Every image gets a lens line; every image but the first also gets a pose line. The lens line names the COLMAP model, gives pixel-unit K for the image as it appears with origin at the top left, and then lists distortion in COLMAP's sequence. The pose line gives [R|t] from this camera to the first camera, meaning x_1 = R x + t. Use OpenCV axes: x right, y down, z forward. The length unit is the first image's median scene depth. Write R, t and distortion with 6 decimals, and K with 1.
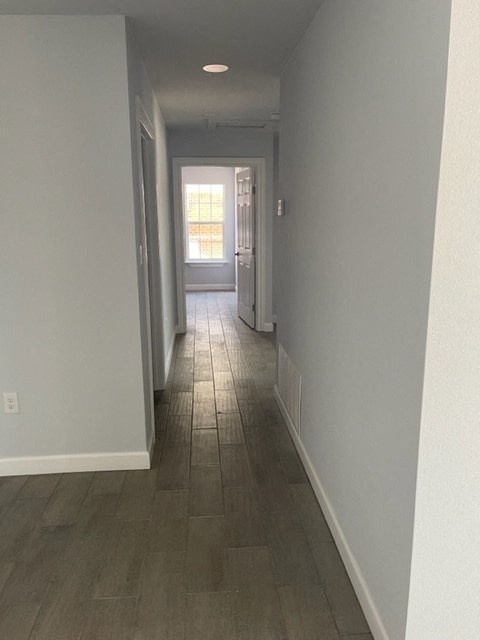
lens RADIAL K [[491.4, 0, 233.2], [0, 491.4, 319.5], [0, 0, 1]] dist [0.020249, -0.007560]
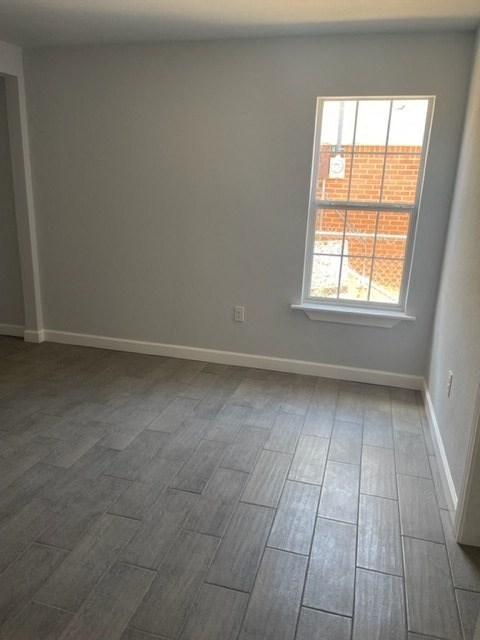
lens RADIAL K [[491.4, 0, 233.2], [0, 491.4, 319.5], [0, 0, 1]] dist [0.020249, -0.007560]
pose [[0.936417, 0.118603, -0.330238, -0.015720], [-0.110470, 0.992933, 0.043357, -0.117101], [0.333047, -0.004119, 0.942901, 0.614750]]
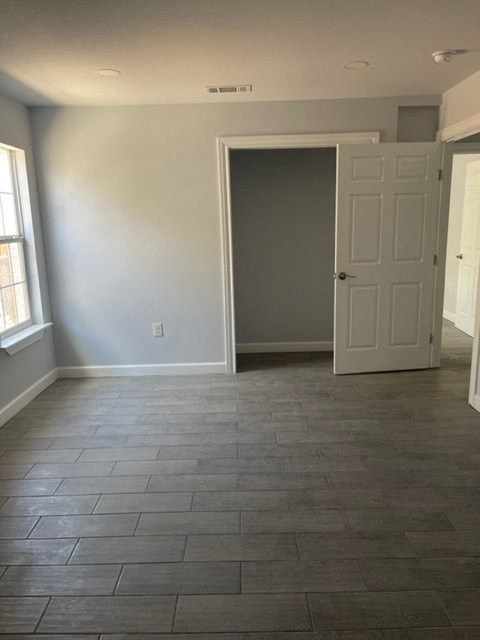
lens RADIAL K [[491.4, 0, 233.2], [0, 491.4, 319.5], [0, 0, 1]] dist [0.020249, -0.007560]
pose [[0.094848, -0.212732, 0.972496, -0.450735], [0.264817, 0.947093, 0.181347, -0.160577], [-0.959623, 0.240333, 0.146165, 0.771679]]
